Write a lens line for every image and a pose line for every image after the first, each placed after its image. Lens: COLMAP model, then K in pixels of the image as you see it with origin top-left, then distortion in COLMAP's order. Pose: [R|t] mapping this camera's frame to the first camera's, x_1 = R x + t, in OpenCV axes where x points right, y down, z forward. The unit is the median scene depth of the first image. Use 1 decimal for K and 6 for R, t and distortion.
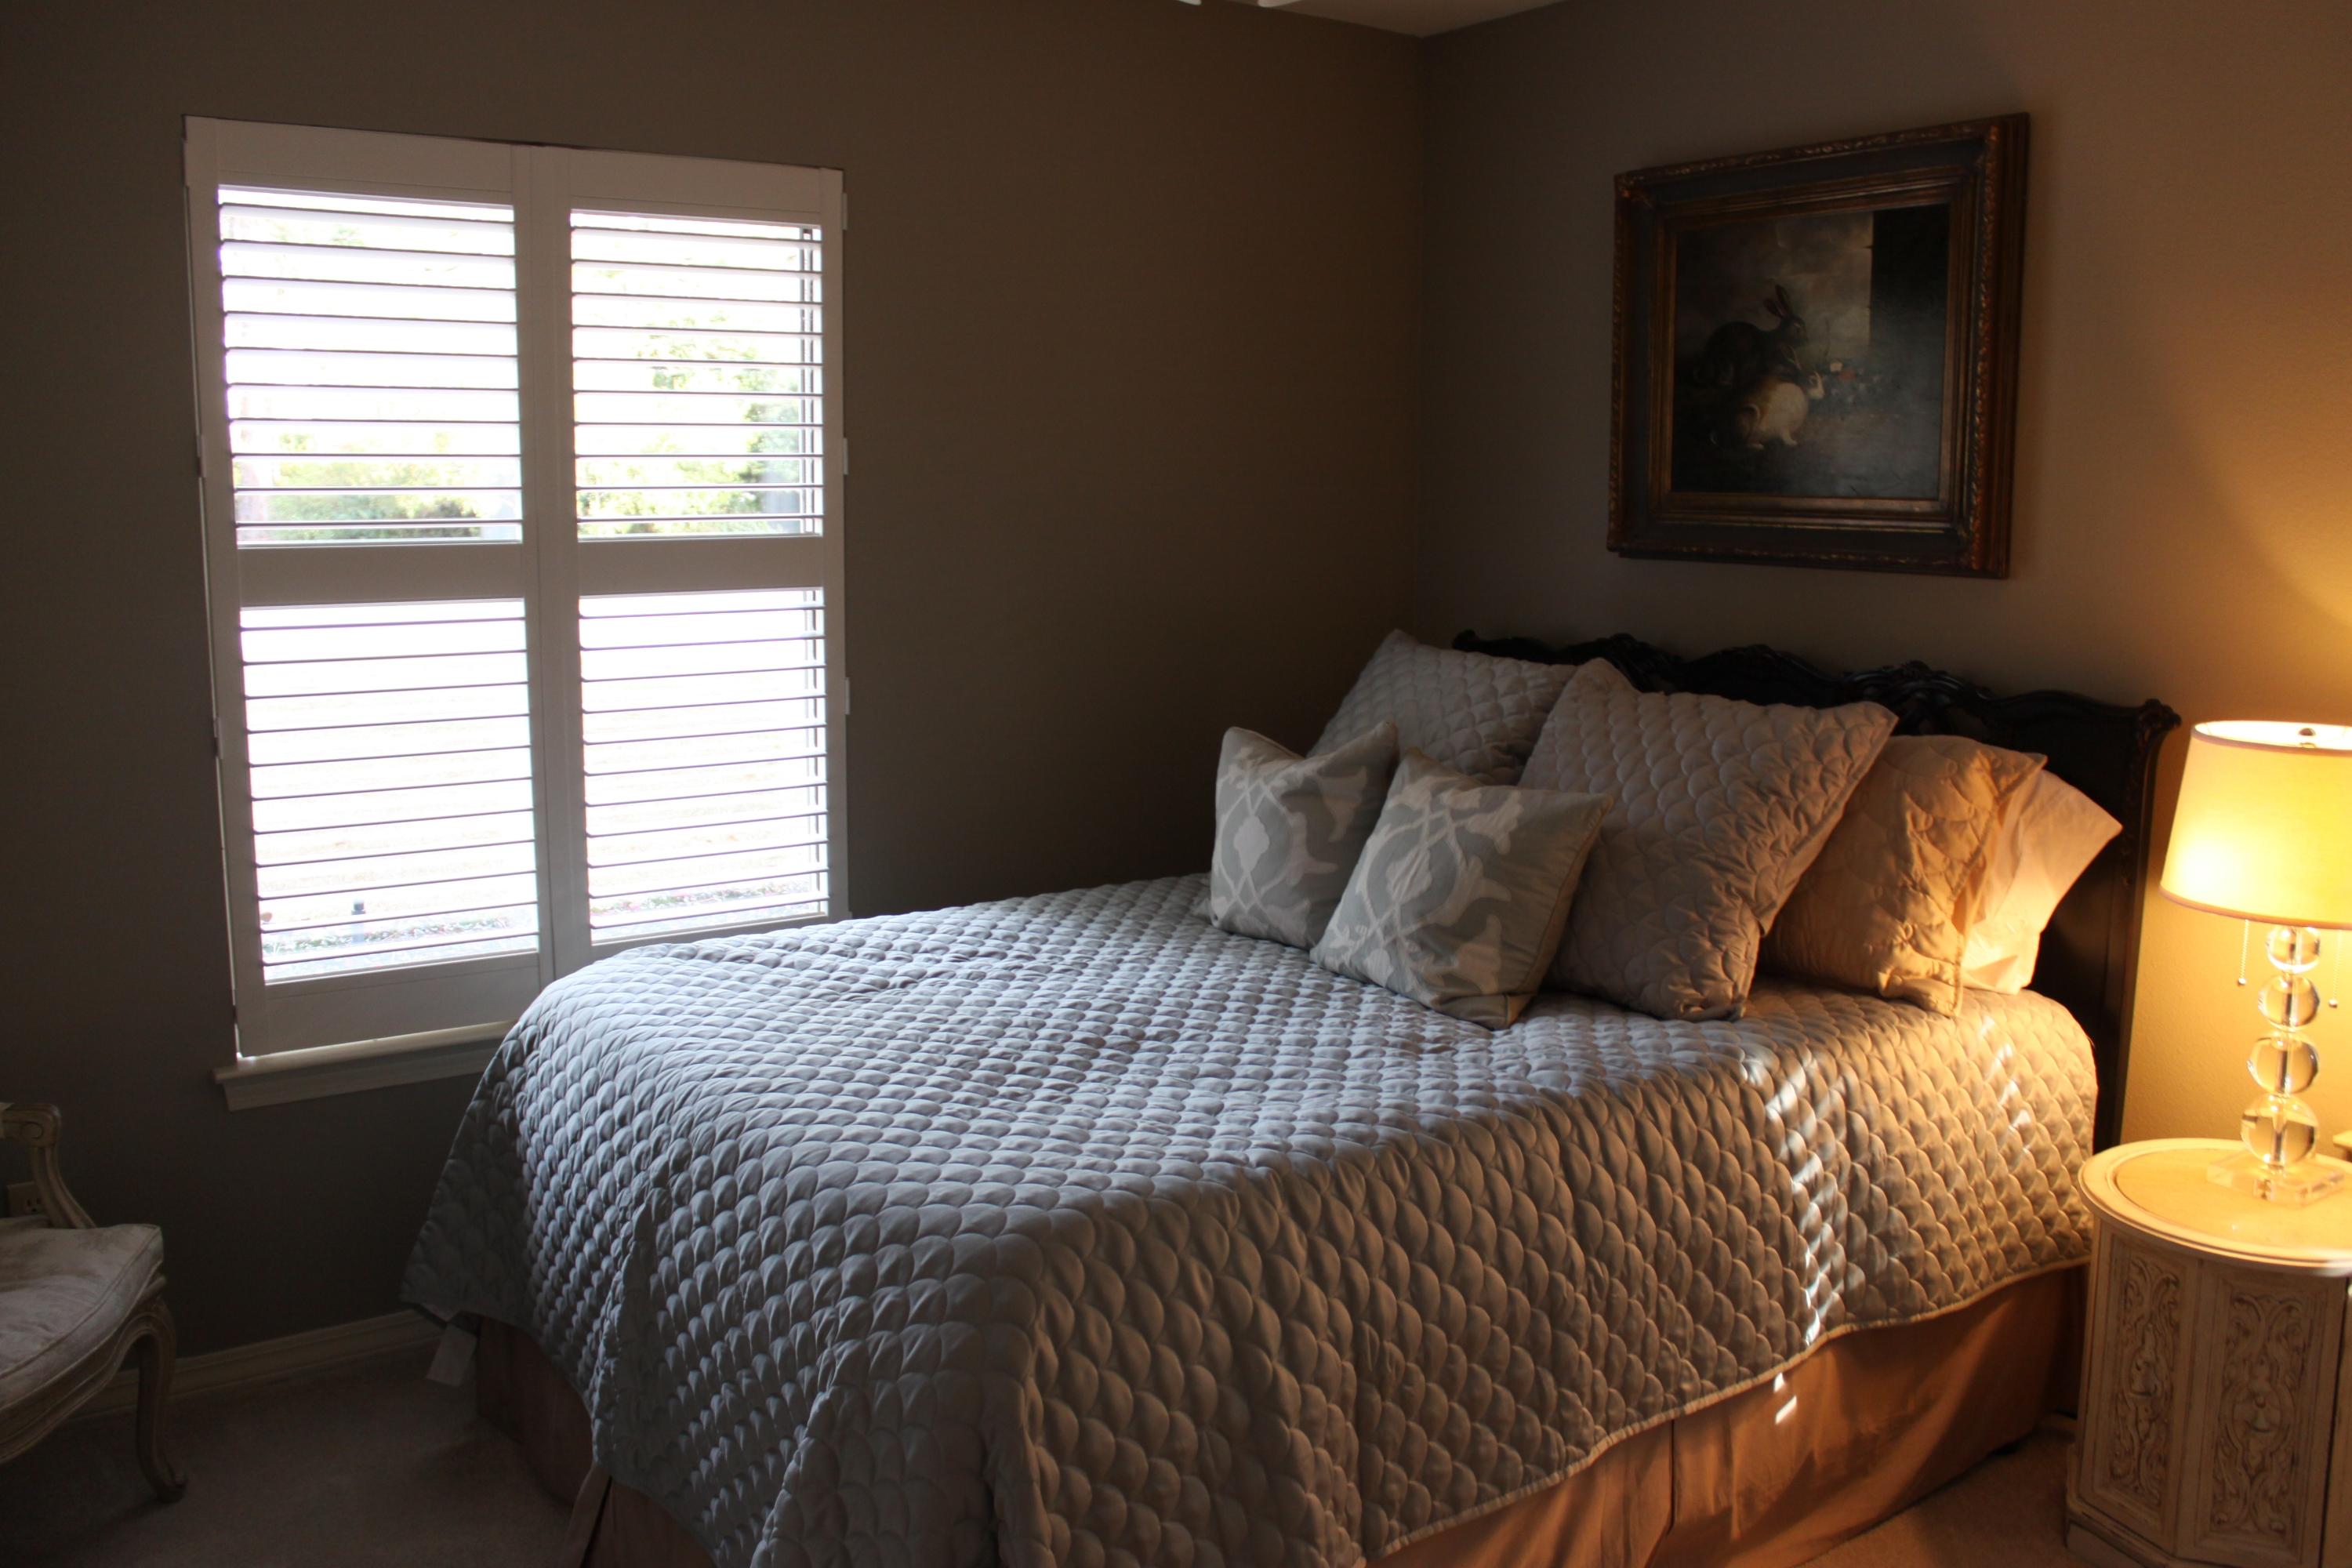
lens RADIAL K [[1983.7, 0, 1176.0], [0, 1983.7, 784.0], [0, 0, 1]] dist [-0.151901, 0.130235]
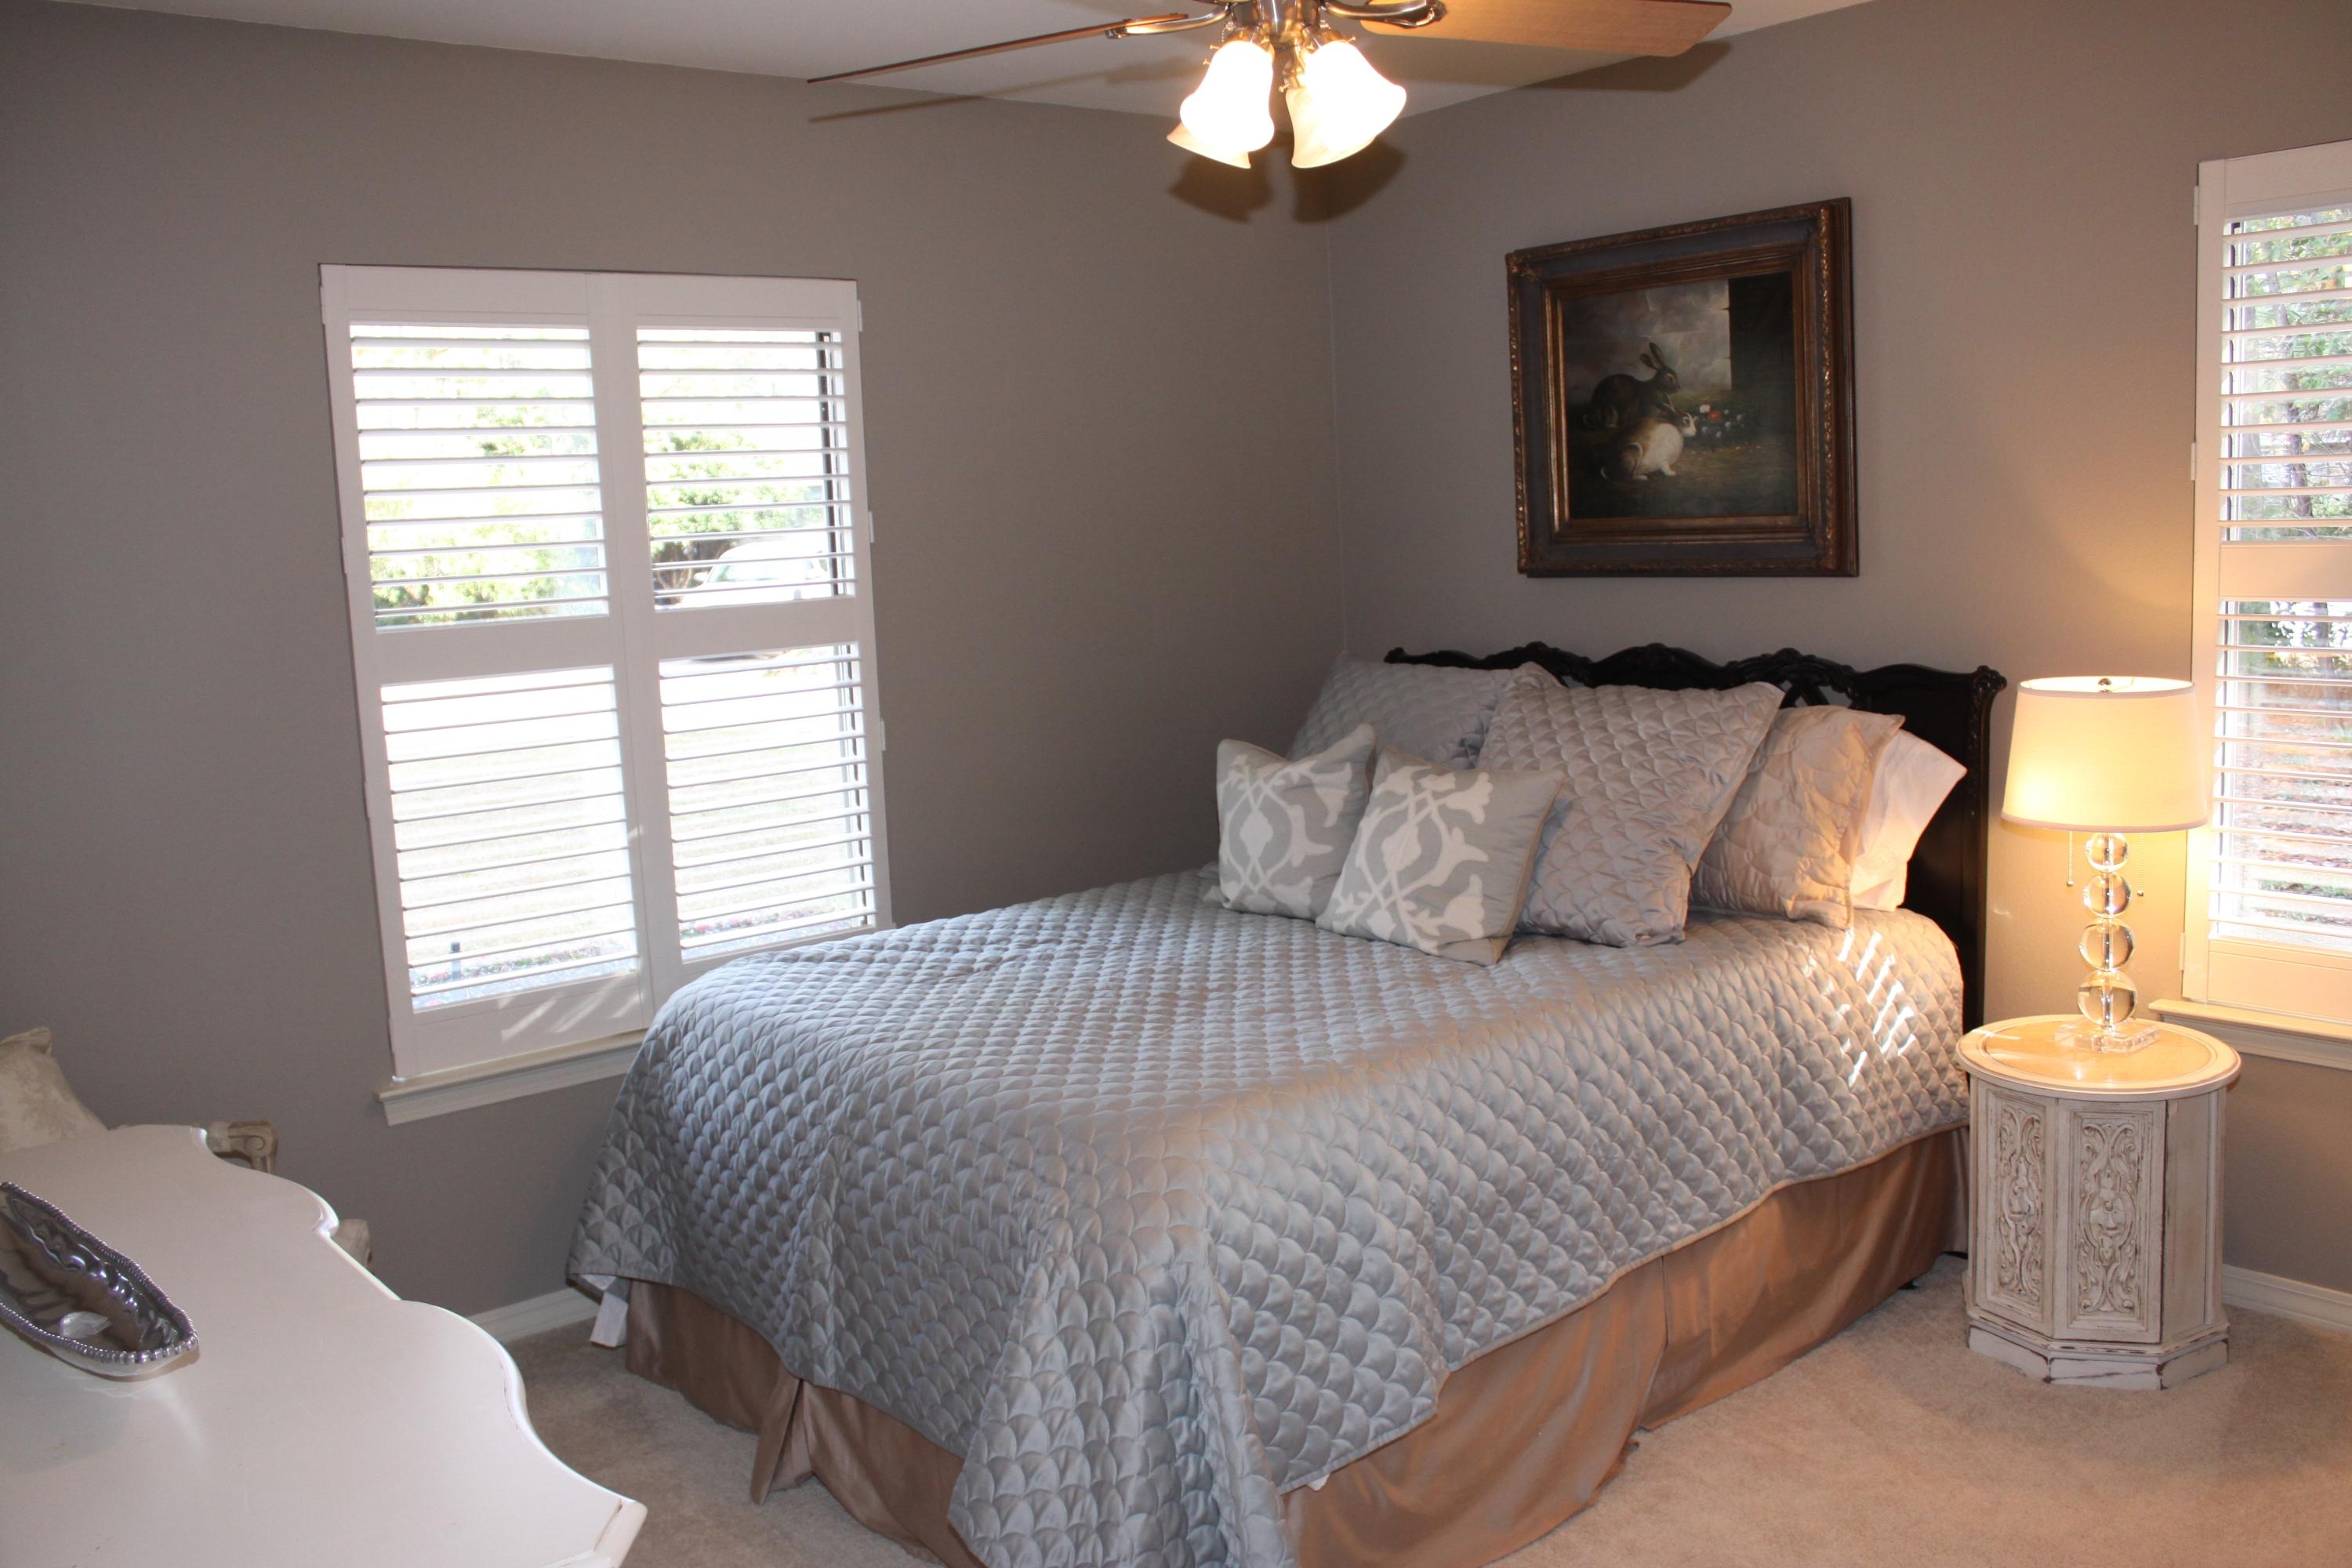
lens RADIAL K [[1983.7, 0, 1176.0], [0, 1983.7, 784.0], [0, 0, 1]] dist [-0.151901, 0.130235]
pose [[0.994250, -0.063641, 0.086115, -0.122686], [0.065539, 0.997661, -0.019398, 0.021987], [-0.084680, 0.024930, 0.996096, -0.200093]]
